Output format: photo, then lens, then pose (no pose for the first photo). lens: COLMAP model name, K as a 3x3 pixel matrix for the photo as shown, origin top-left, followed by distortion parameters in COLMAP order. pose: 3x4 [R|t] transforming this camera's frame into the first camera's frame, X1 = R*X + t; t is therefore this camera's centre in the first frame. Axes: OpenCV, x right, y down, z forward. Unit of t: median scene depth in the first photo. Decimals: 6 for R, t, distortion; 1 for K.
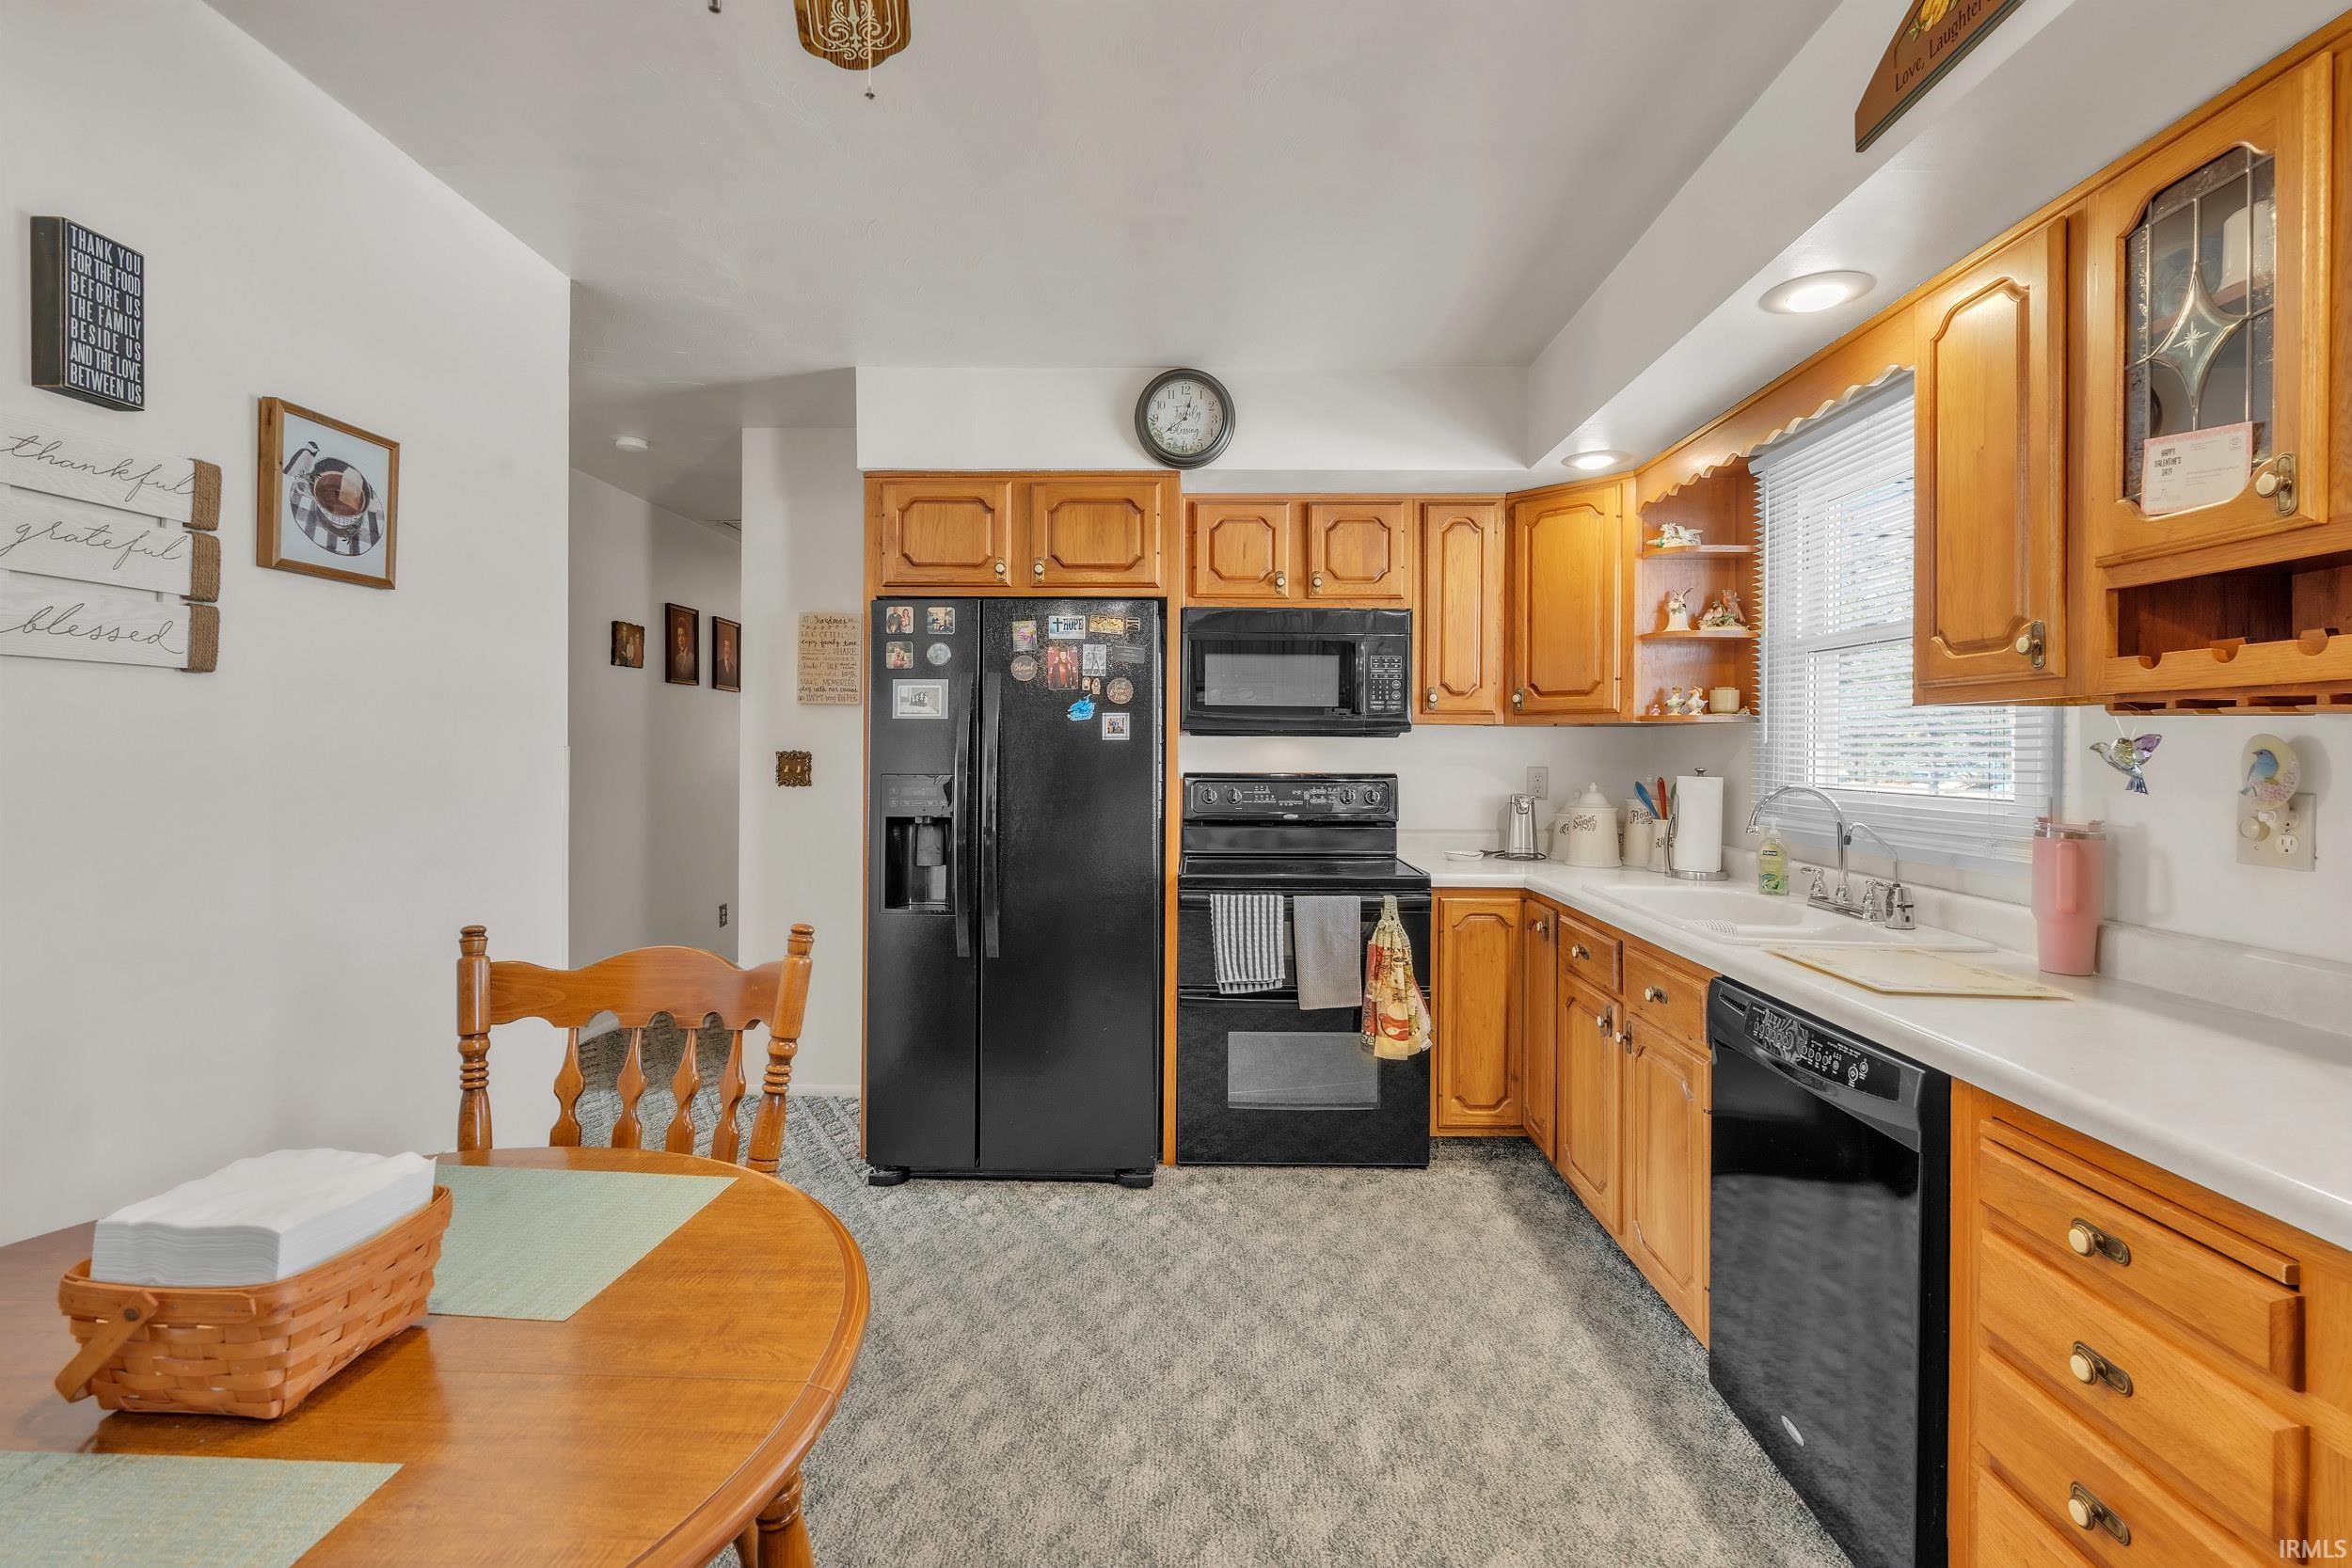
lens RADIAL K [[1083.6, 0, 1174.6], [0, 1083.6, 752.1], [0, 0, 1]] dist [-0.001513, 0.001520]
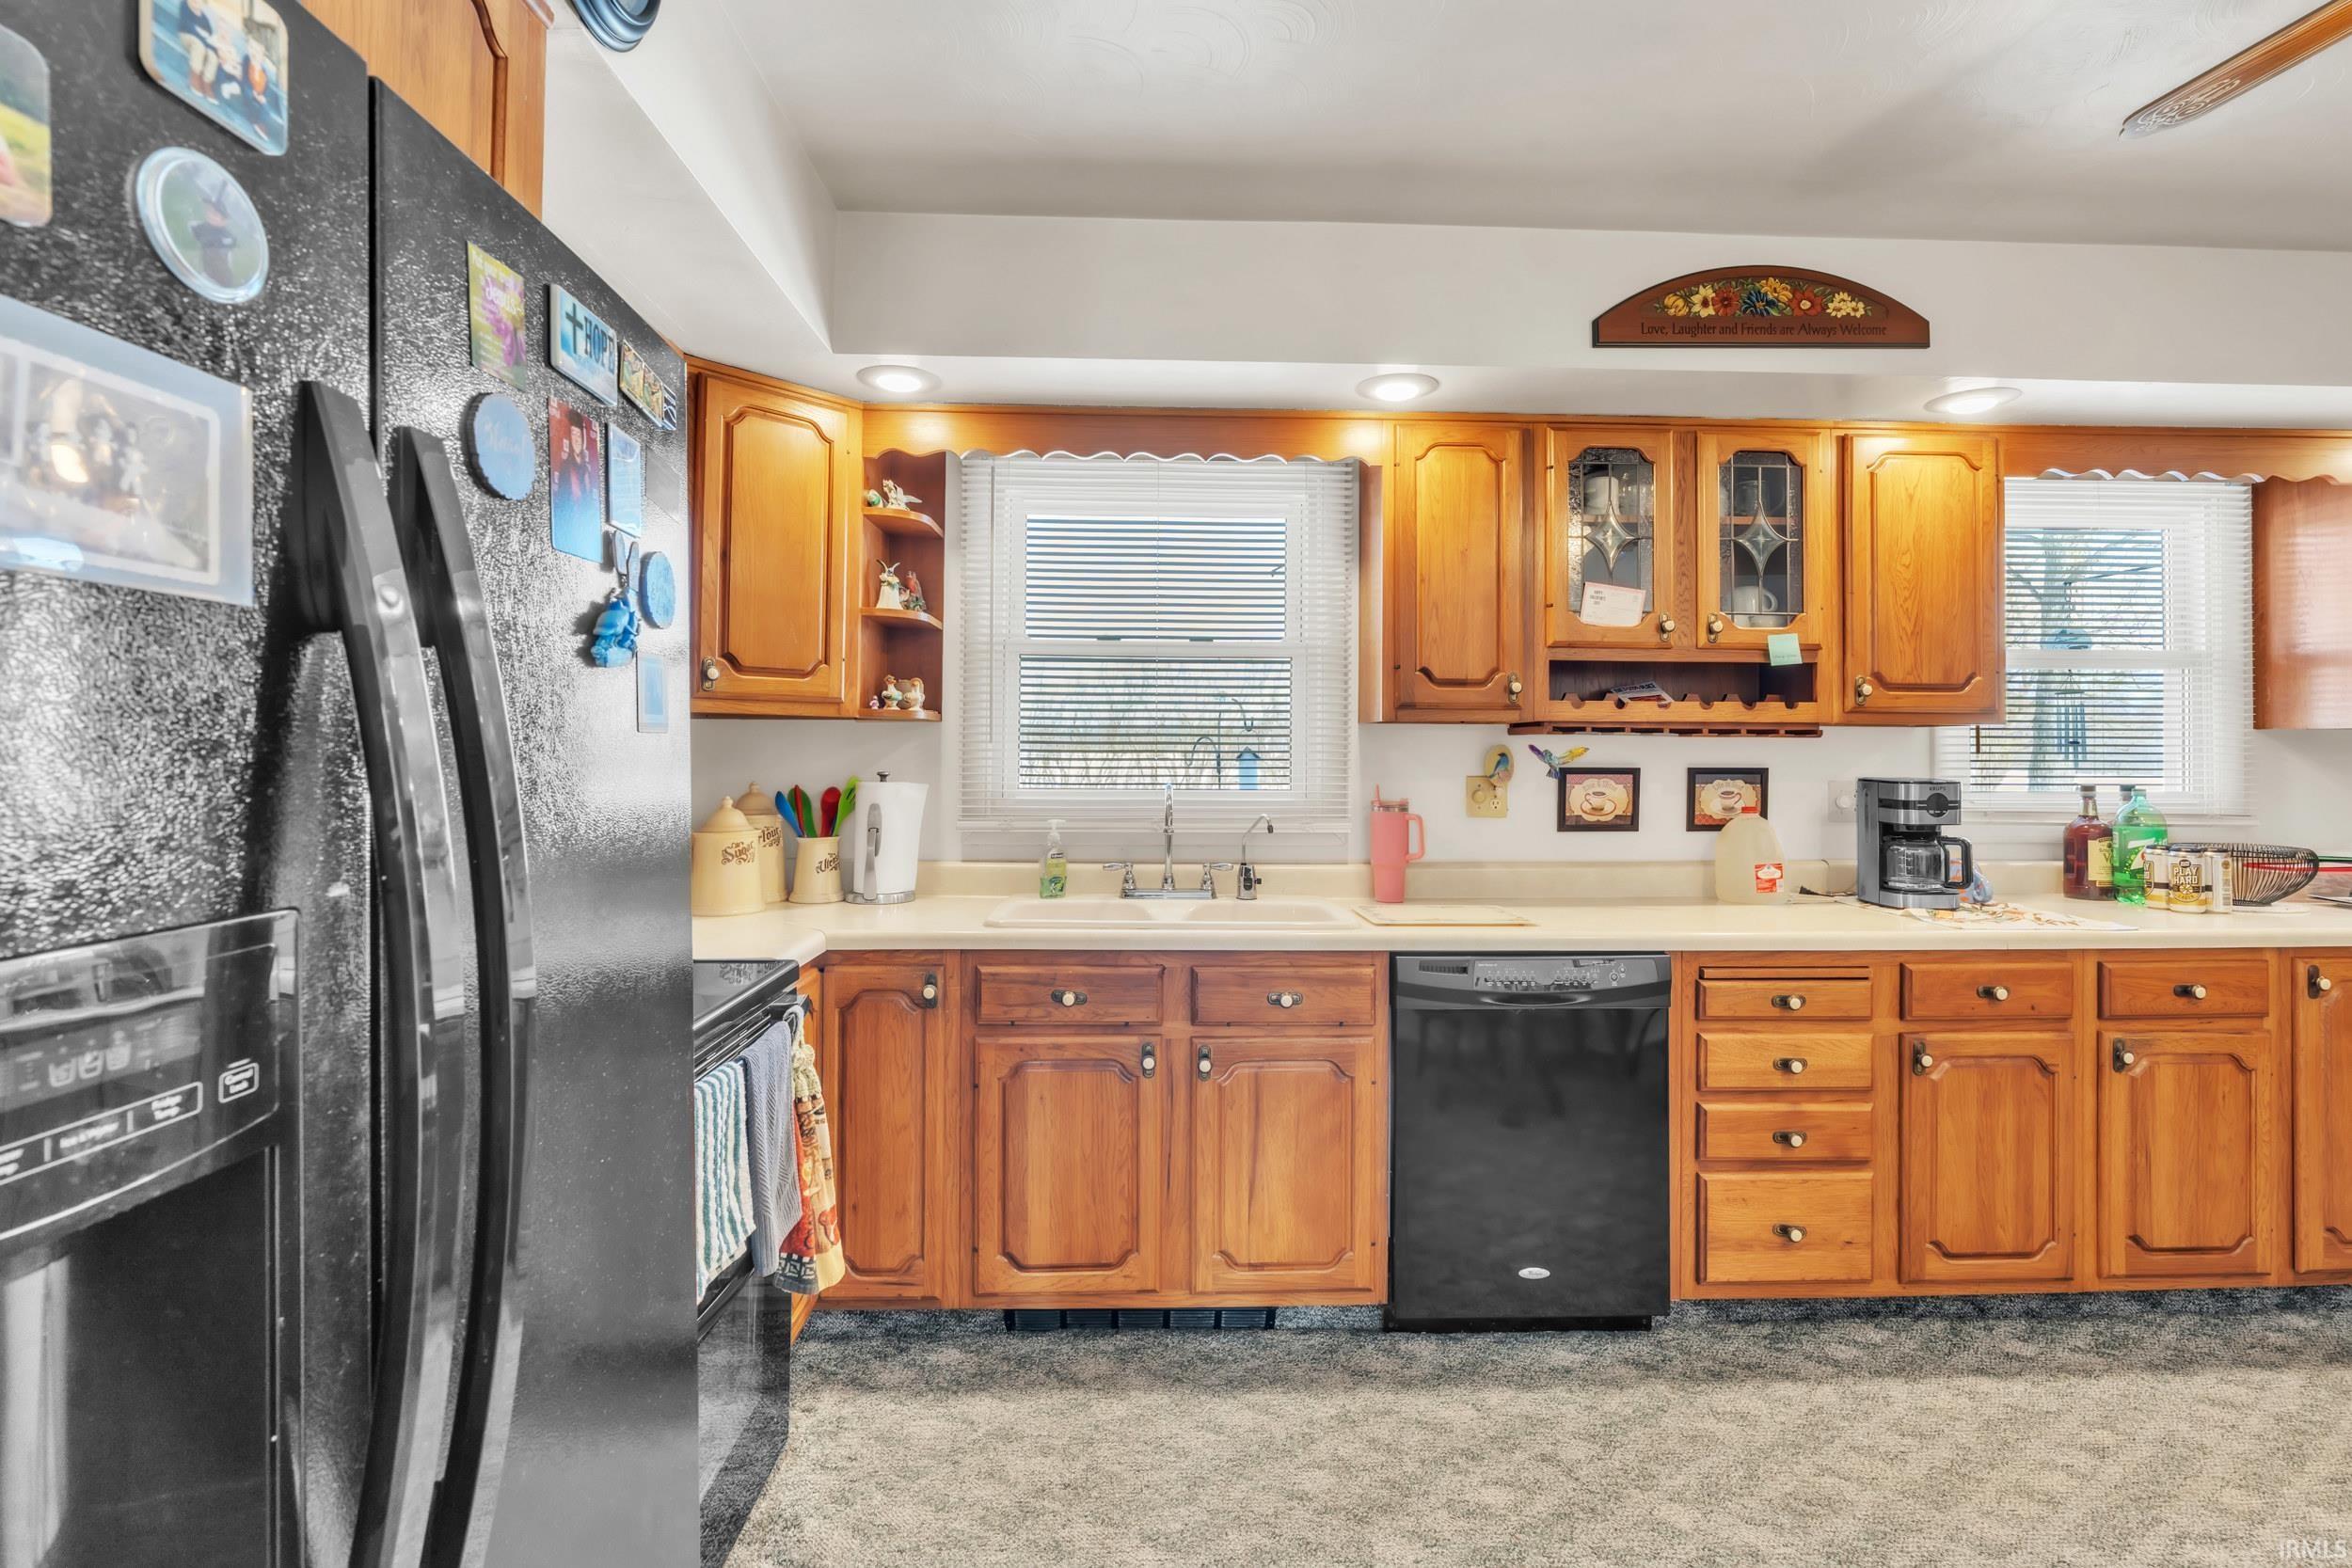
lens RADIAL K [[1078.7, 0, 1180.5], [0, 1078.7, 724.6], [0, 0, 1]] dist [-0.001264, 0.000061]
pose [[-0.074088, 0.017856, 0.997092, -0.394363], [-0.002590, 0.999833, -0.018097, -0.007671], [-0.997248, -0.003924, -0.074030, 0.843485]]
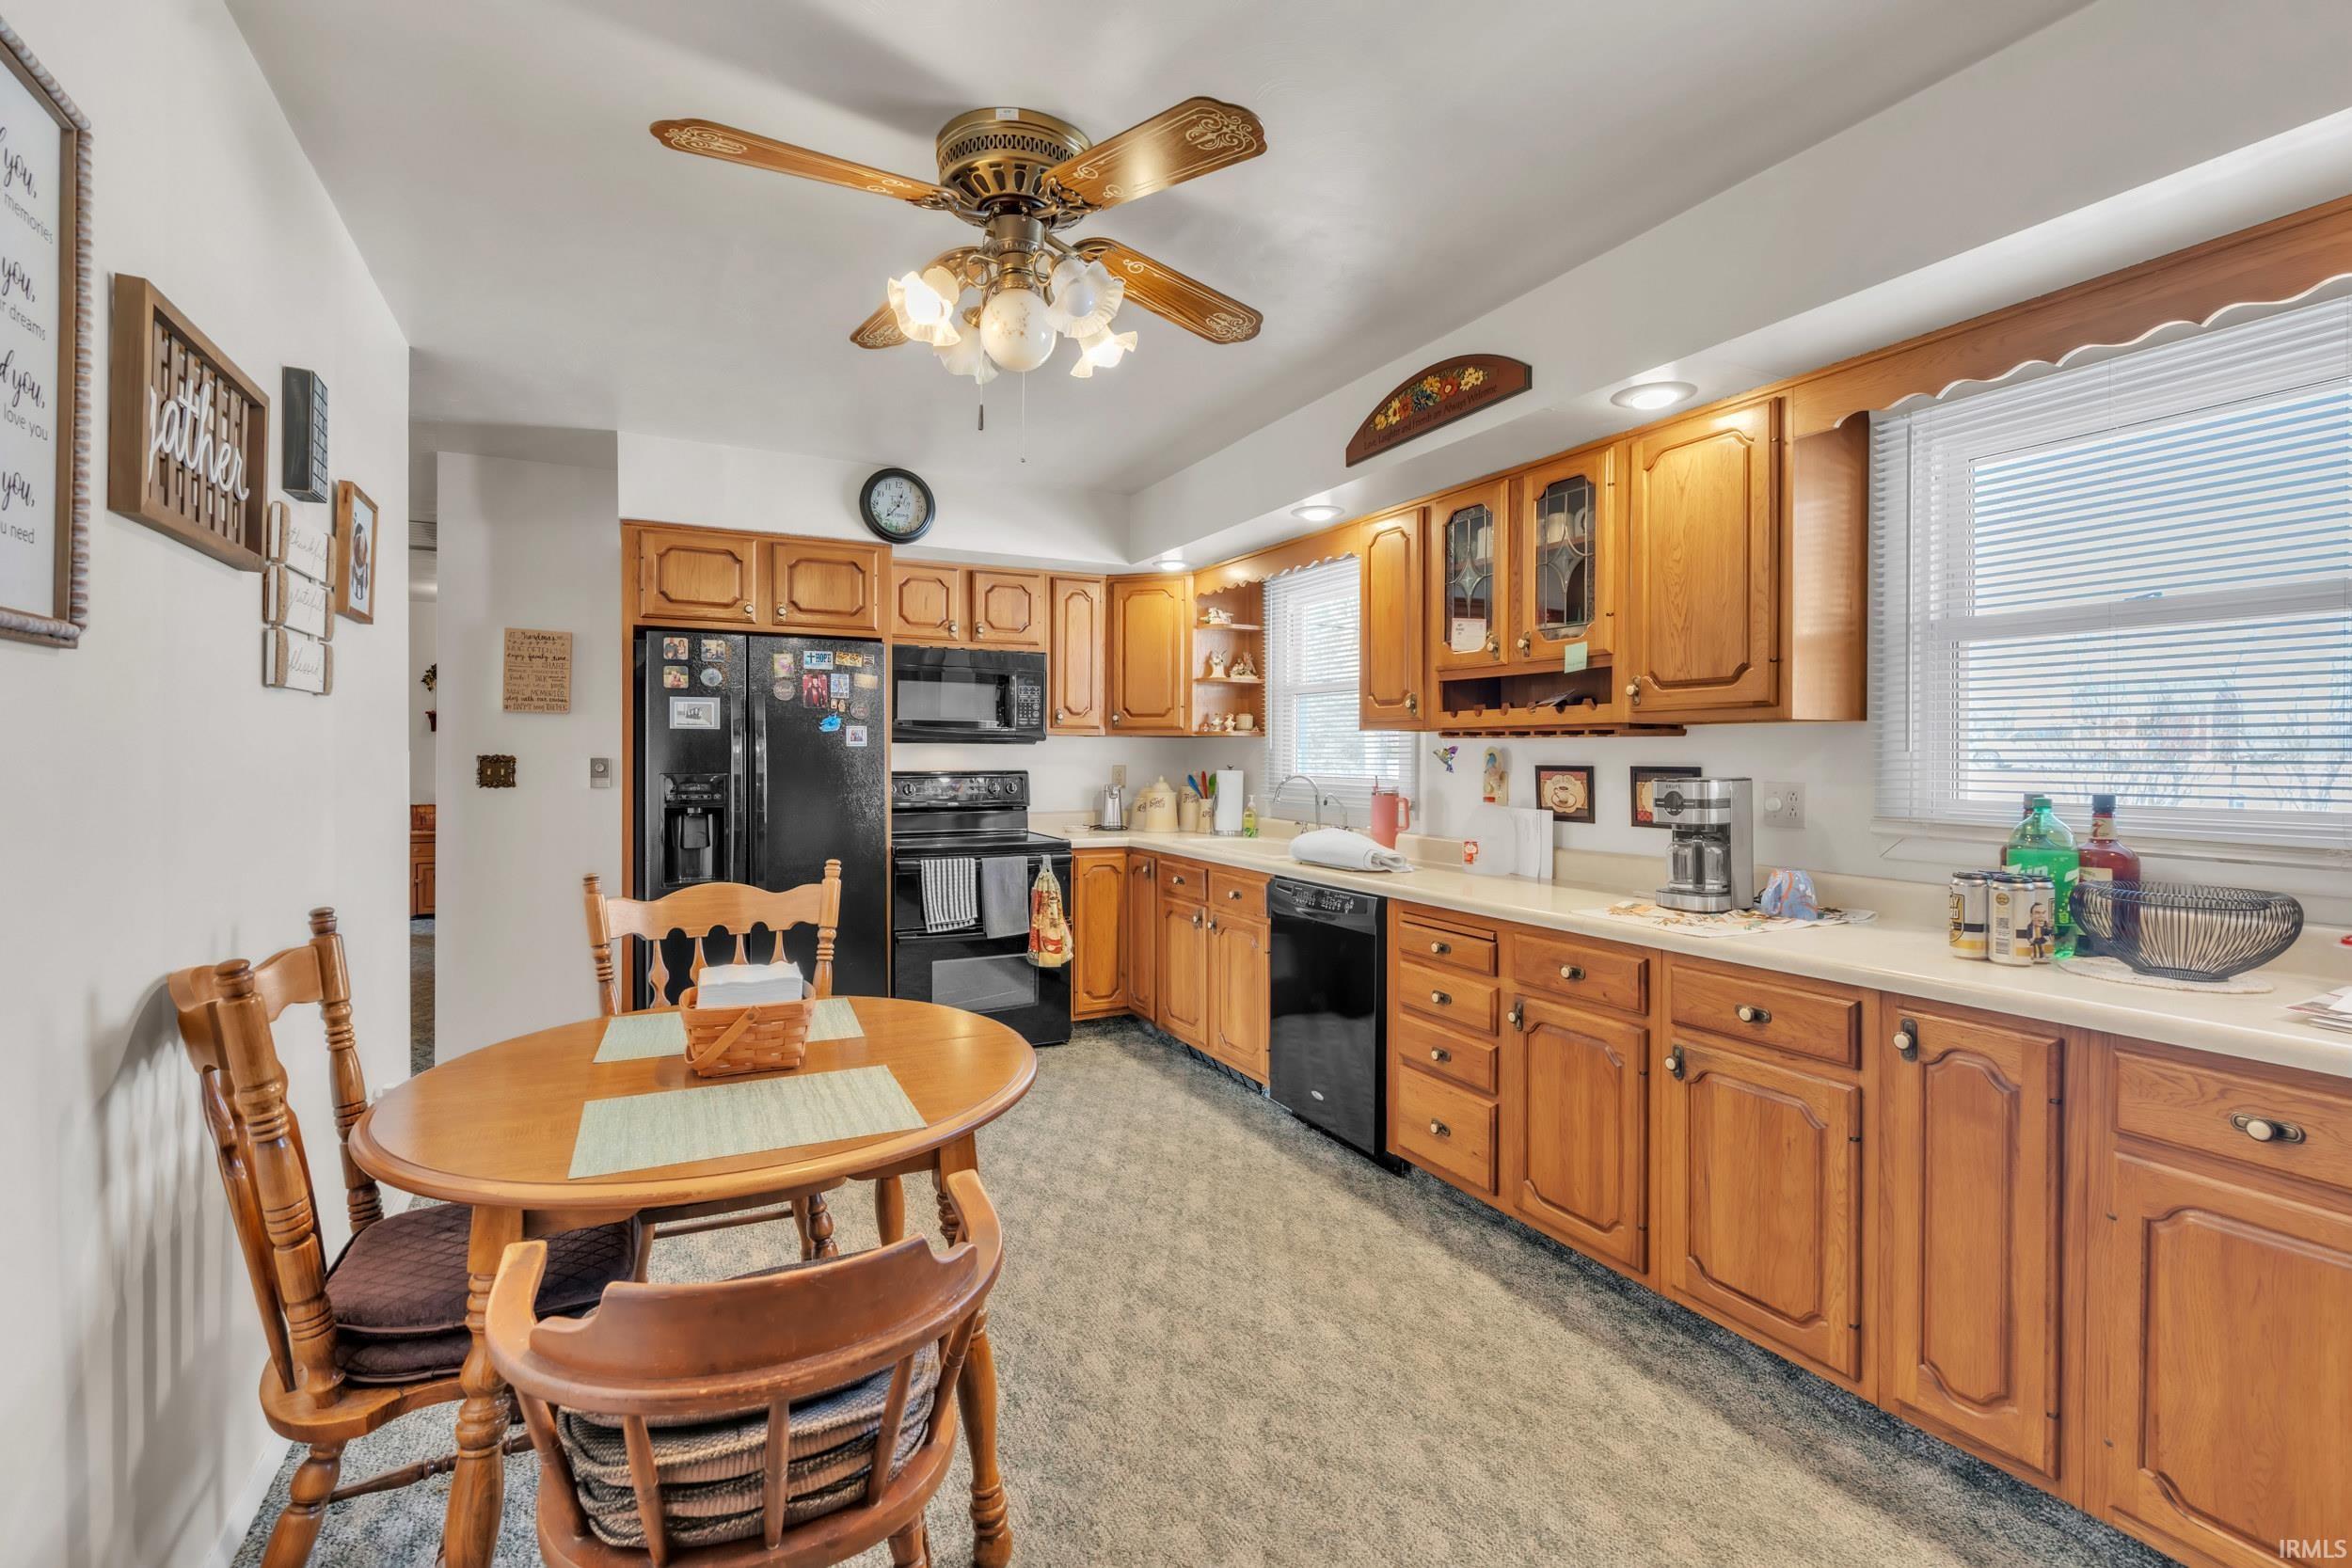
lens RADIAL K [[1083.6, 0, 1174.6], [0, 1083.6, 752.1], [0, 0, 1]] dist [-0.001513, 0.001520]
pose [[0.881600, -0.000543, 0.471998, -0.332039], [0.002045, 0.999994, -0.002670, 0.000209], [-0.471994, 0.003320, 0.881596, -0.349970]]
